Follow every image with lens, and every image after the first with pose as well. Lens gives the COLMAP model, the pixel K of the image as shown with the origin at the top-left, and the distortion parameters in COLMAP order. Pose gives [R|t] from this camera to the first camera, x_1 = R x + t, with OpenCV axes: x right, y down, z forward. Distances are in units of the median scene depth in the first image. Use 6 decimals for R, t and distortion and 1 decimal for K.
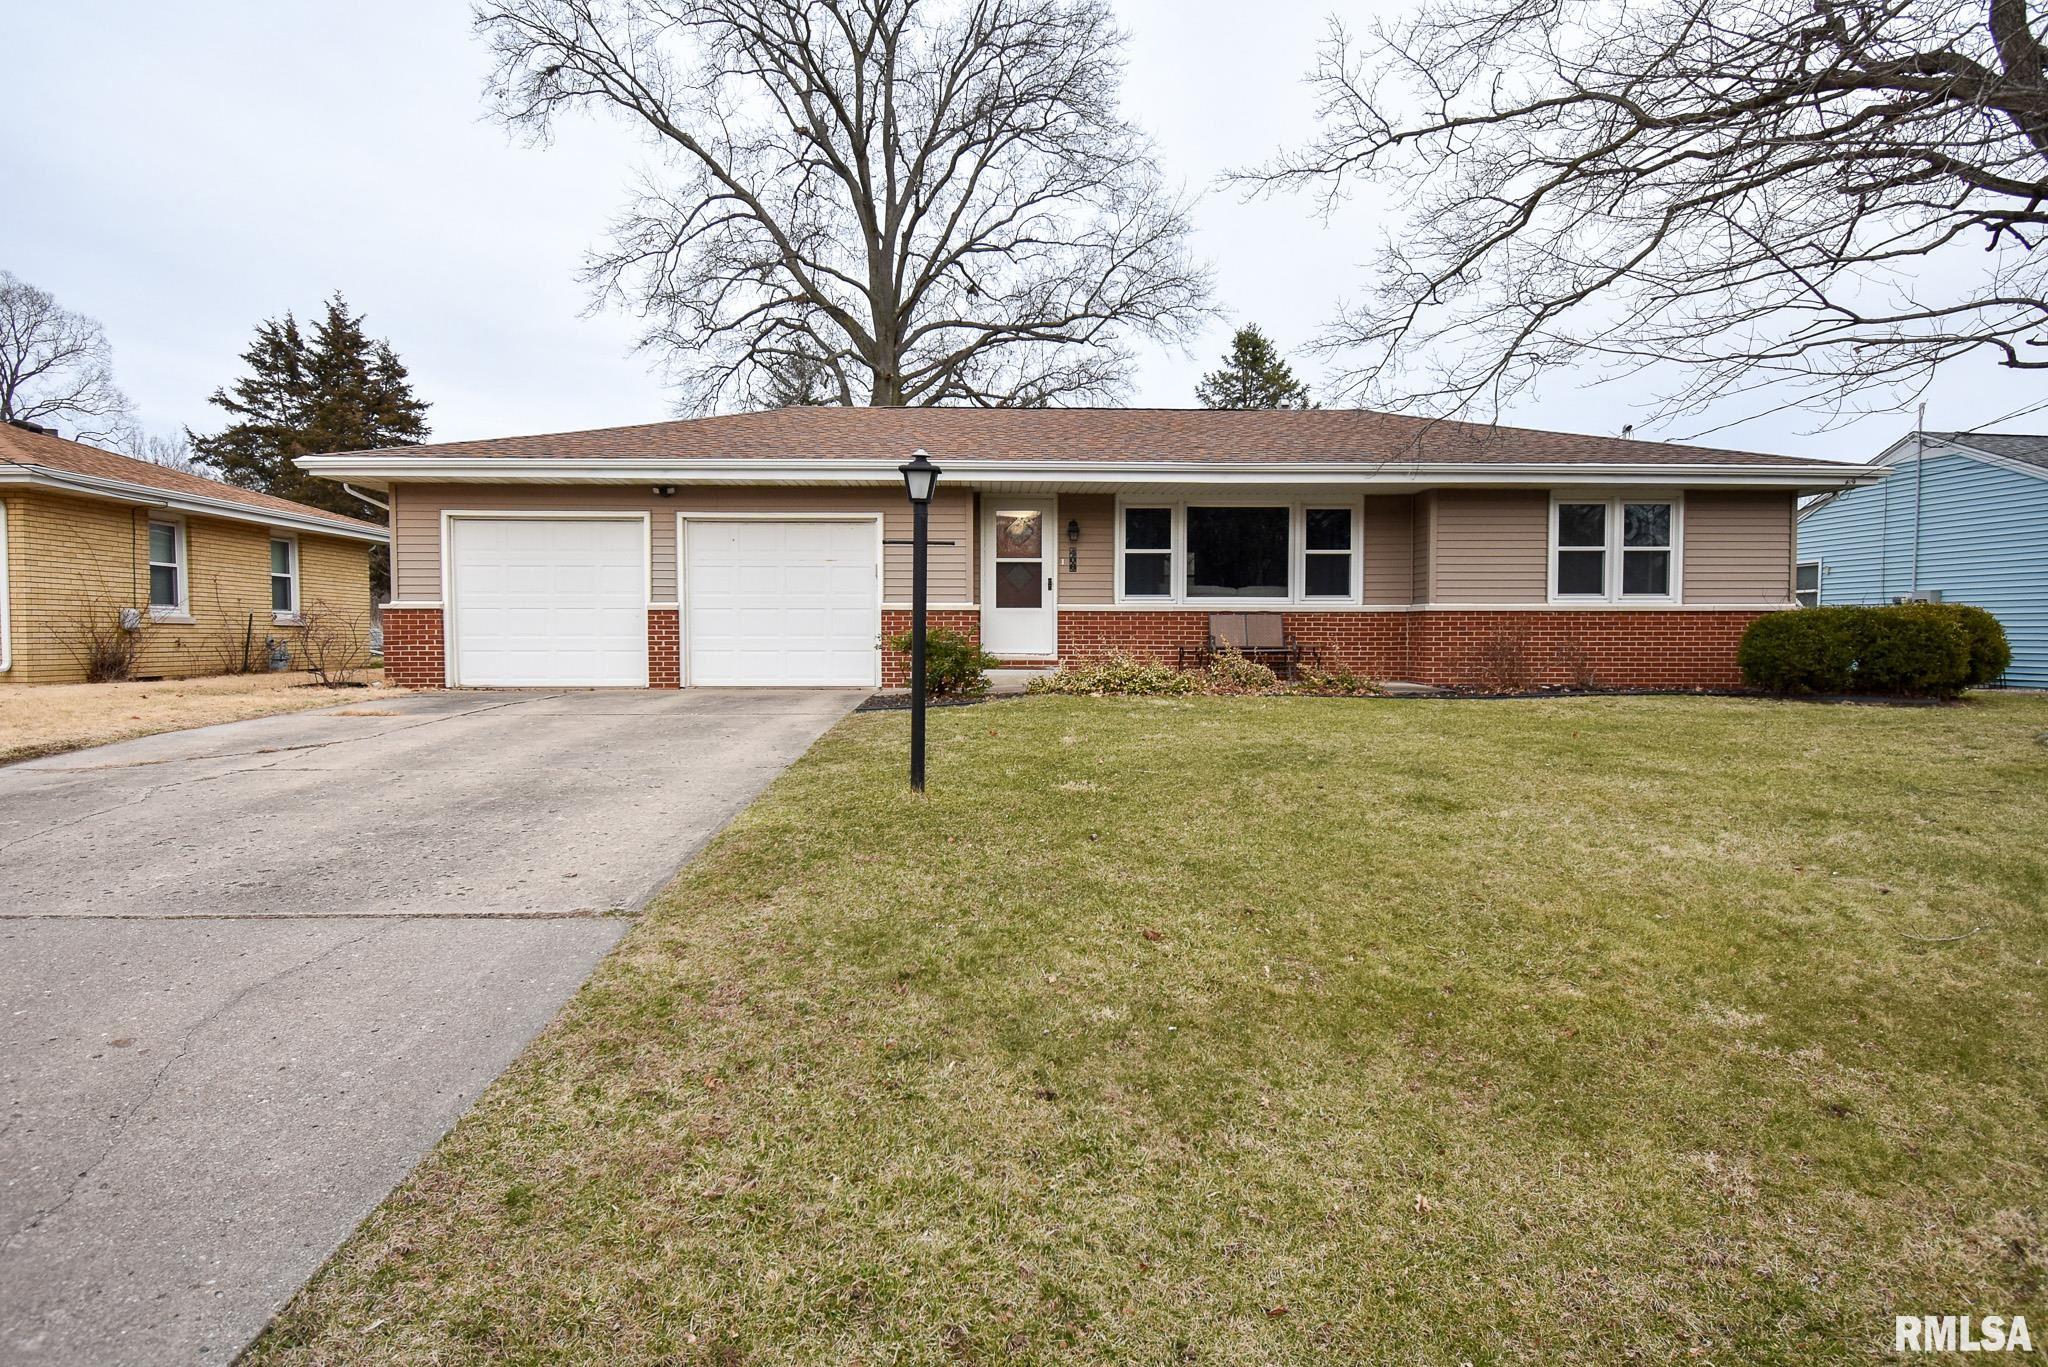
lens RADIAL K [[1152.3, 0, 1024.0], [0, 1152.3, 683.5], [0, 0, 1]] dist [0.021683, -0.031086]
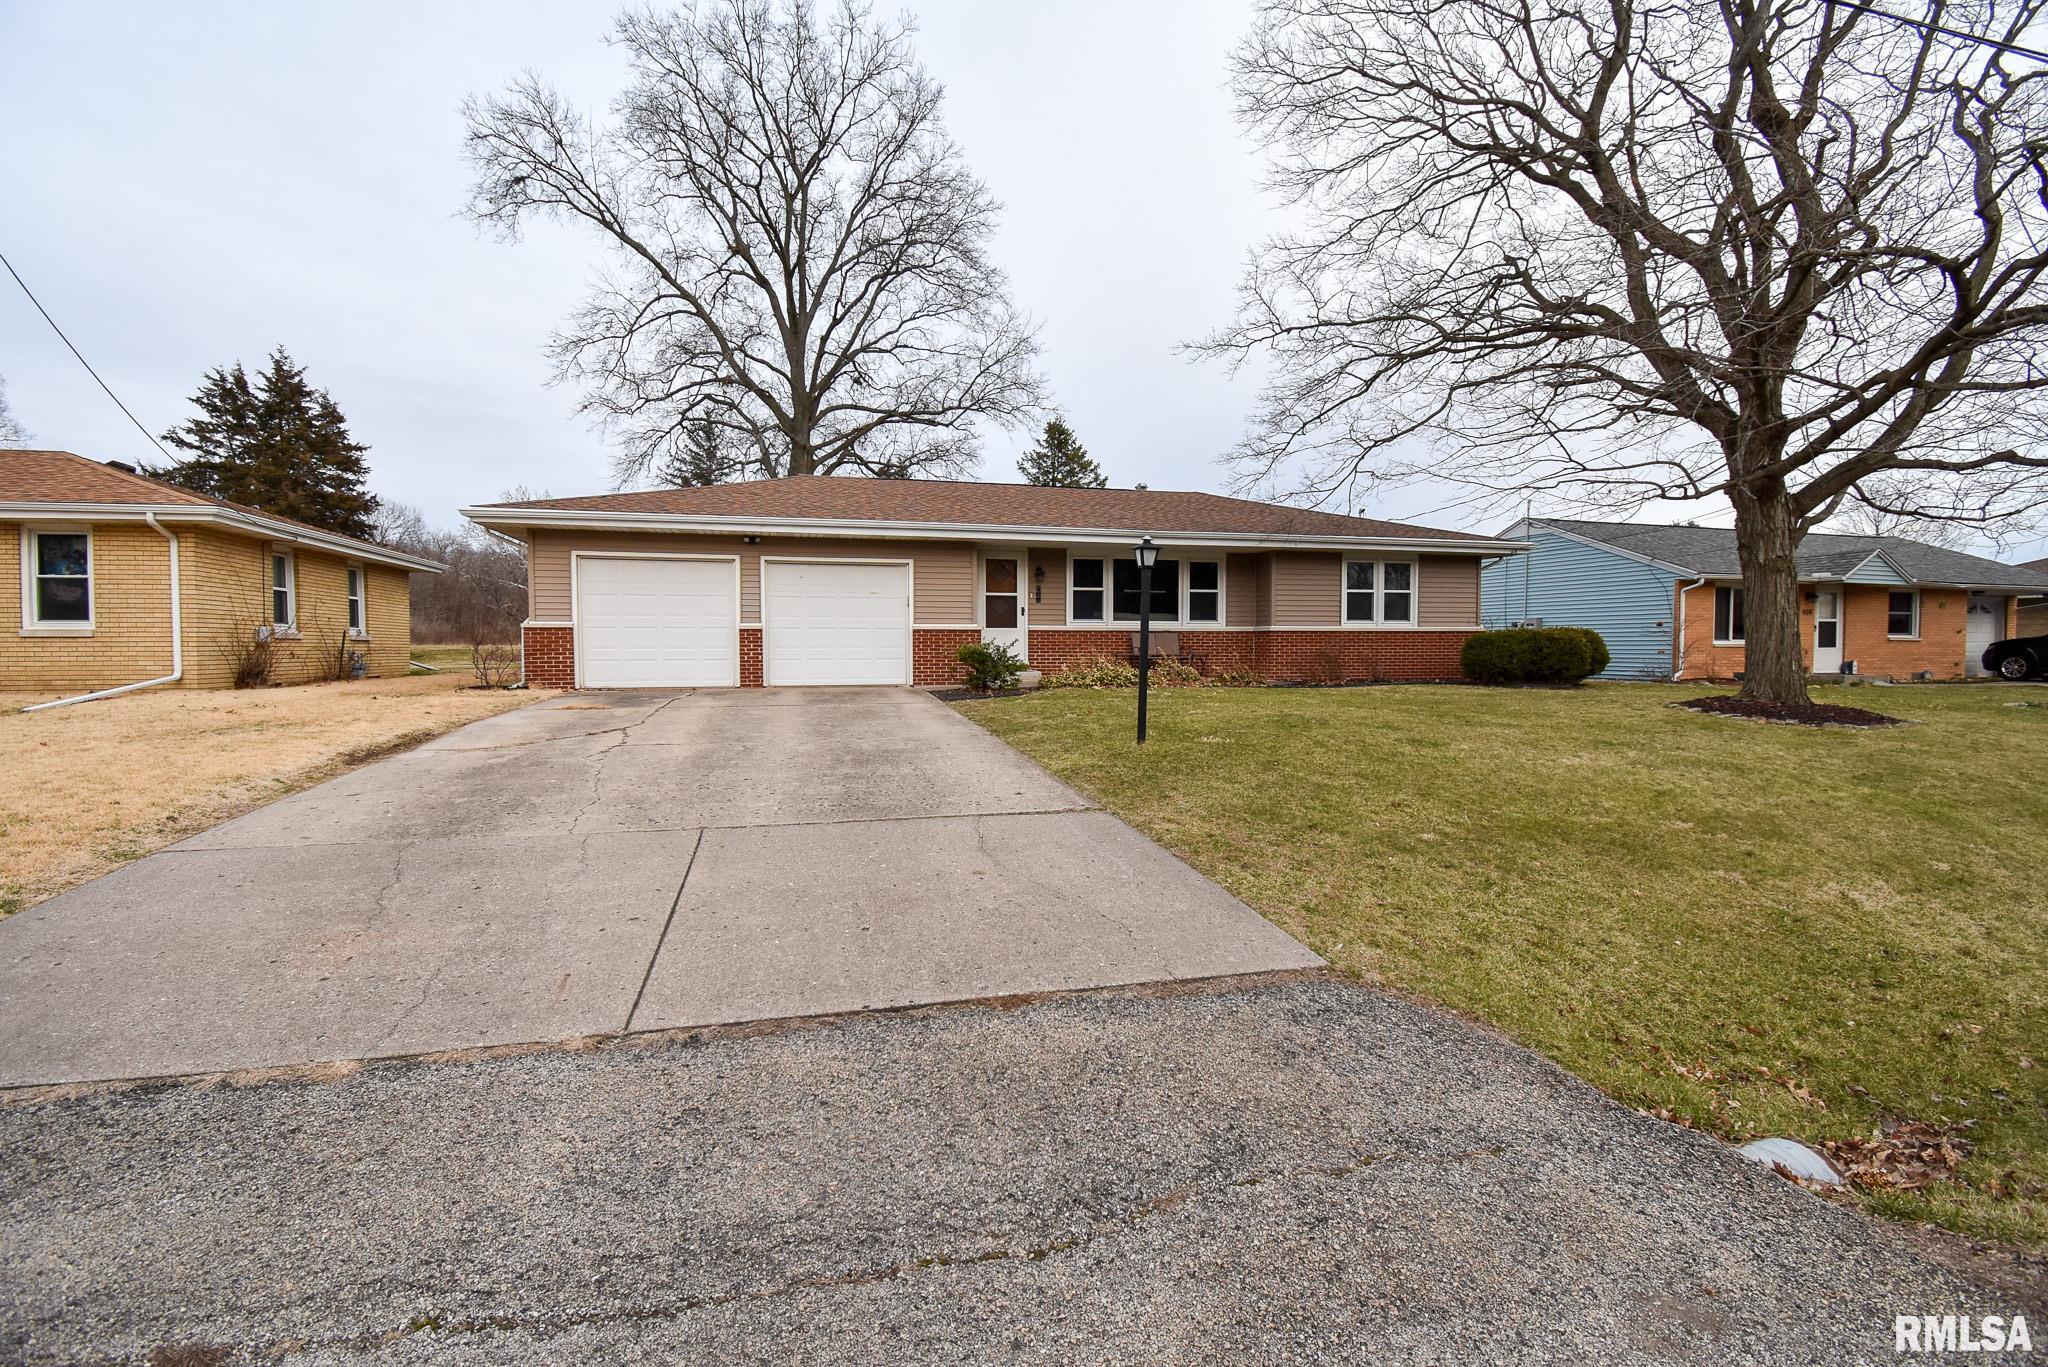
lens RADIAL K [[909.3, 0, 1024.0], [0, 909.3, 683.5], [0, 0, 1]] dist [0.021558, -0.025372]
pose [[0.975408, -0.010538, 0.220153, -0.196063], [0.010753, 0.999942, 0.000220, 0.002135], [-0.220142, 0.002153, 0.975465, -0.081501]]
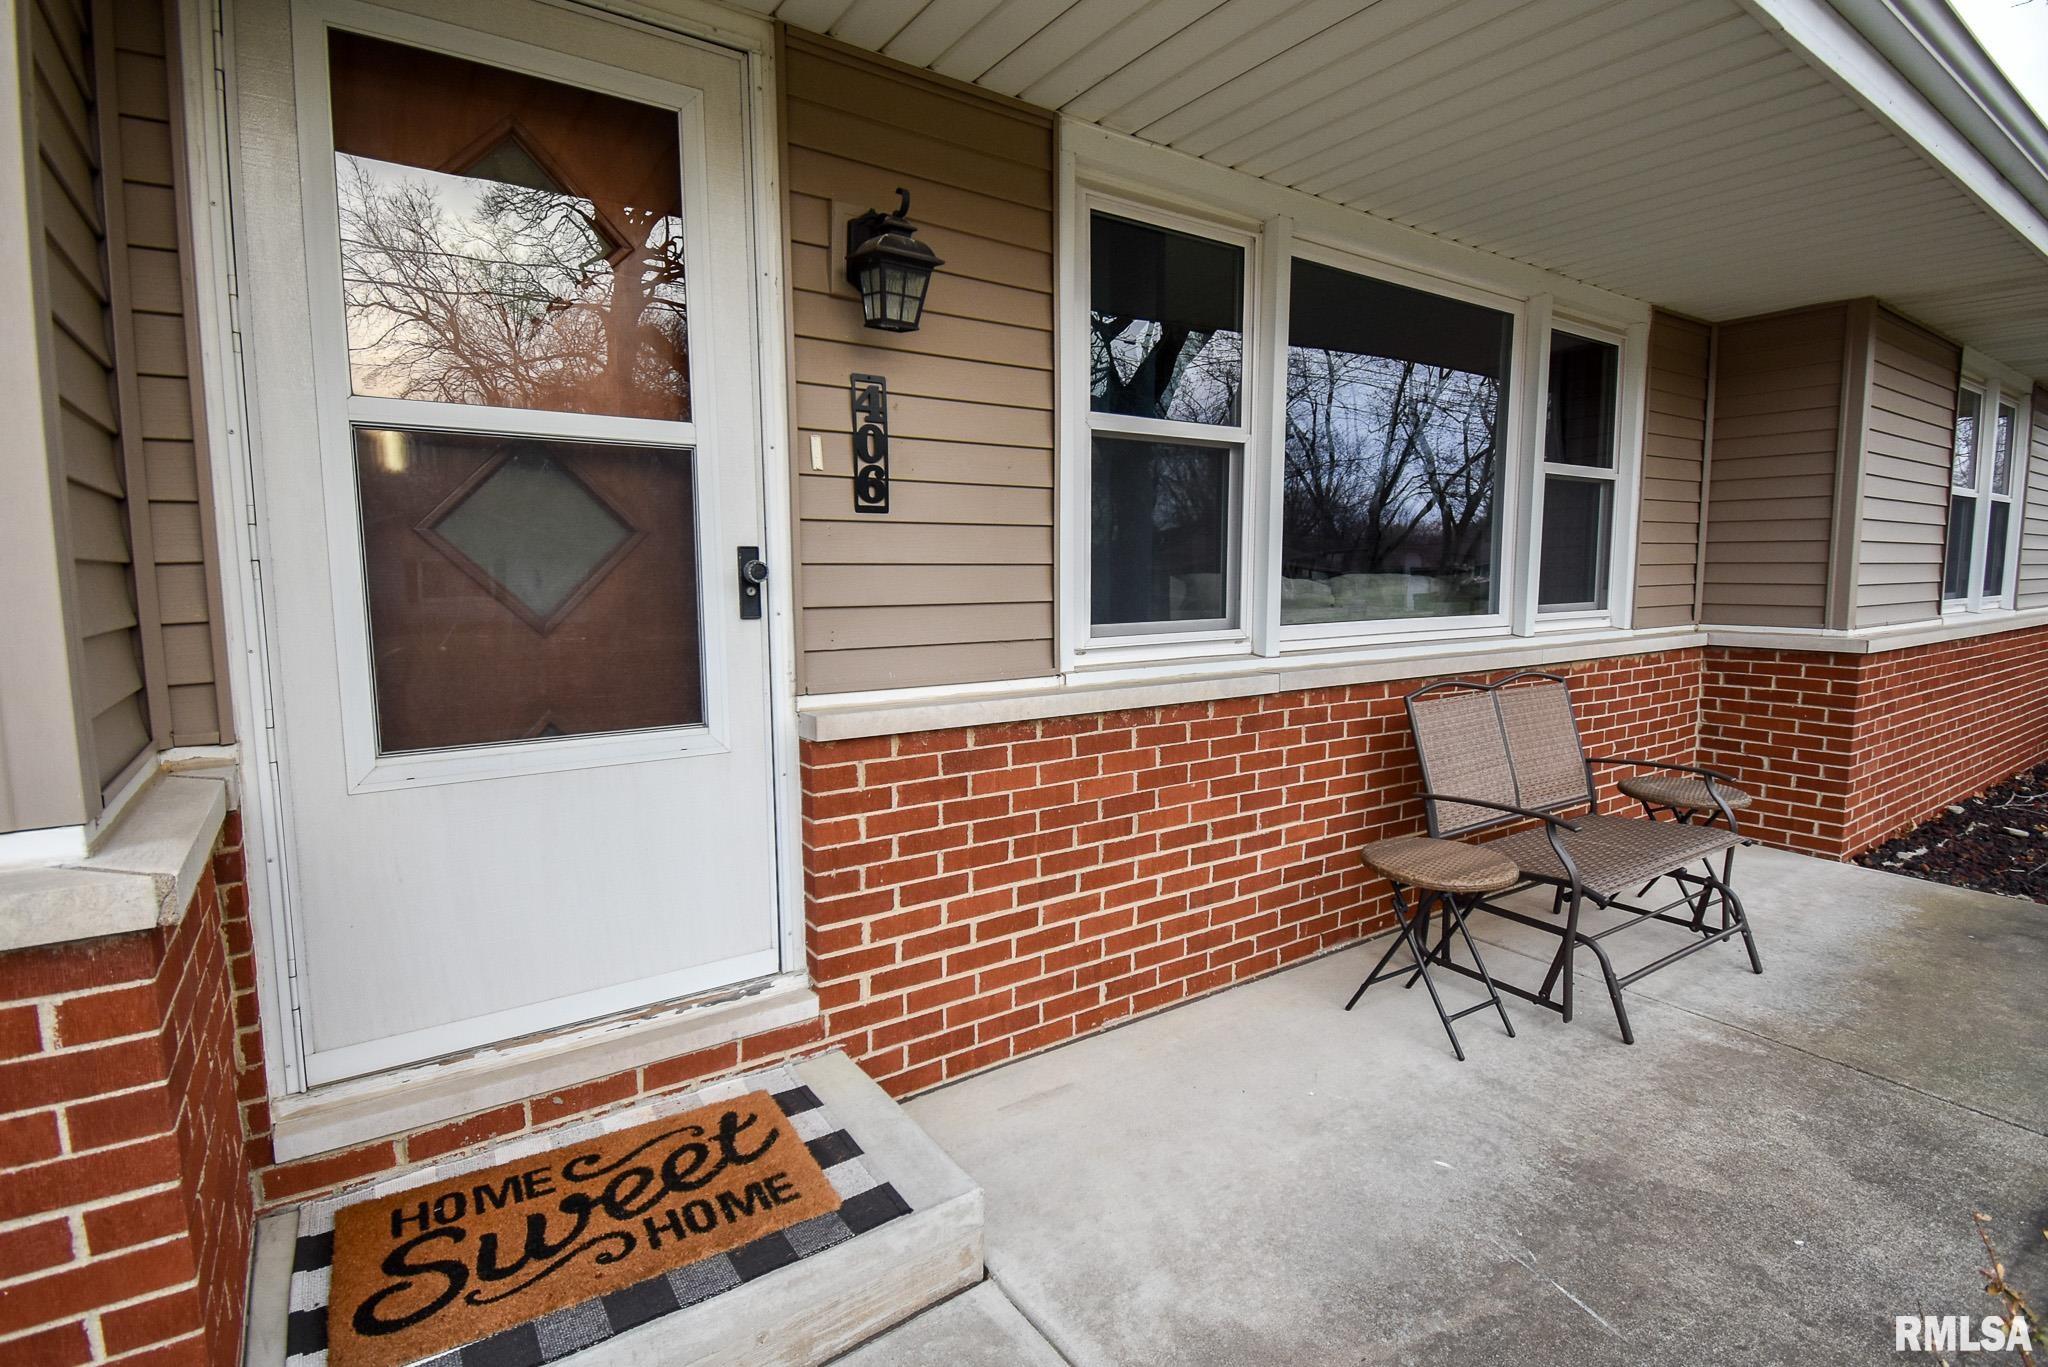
lens RADIAL K [[909.3, 0, 1024.0], [0, 909.3, 683.5], [0, 0, 1]] dist [0.021558, -0.025372]
pose [[0.859232, -0.065601, 0.507363, -0.010132], [0.026930, 0.996169, 0.083196, -0.071445], [-0.510877, -0.057821, 0.857707, 0.756938]]
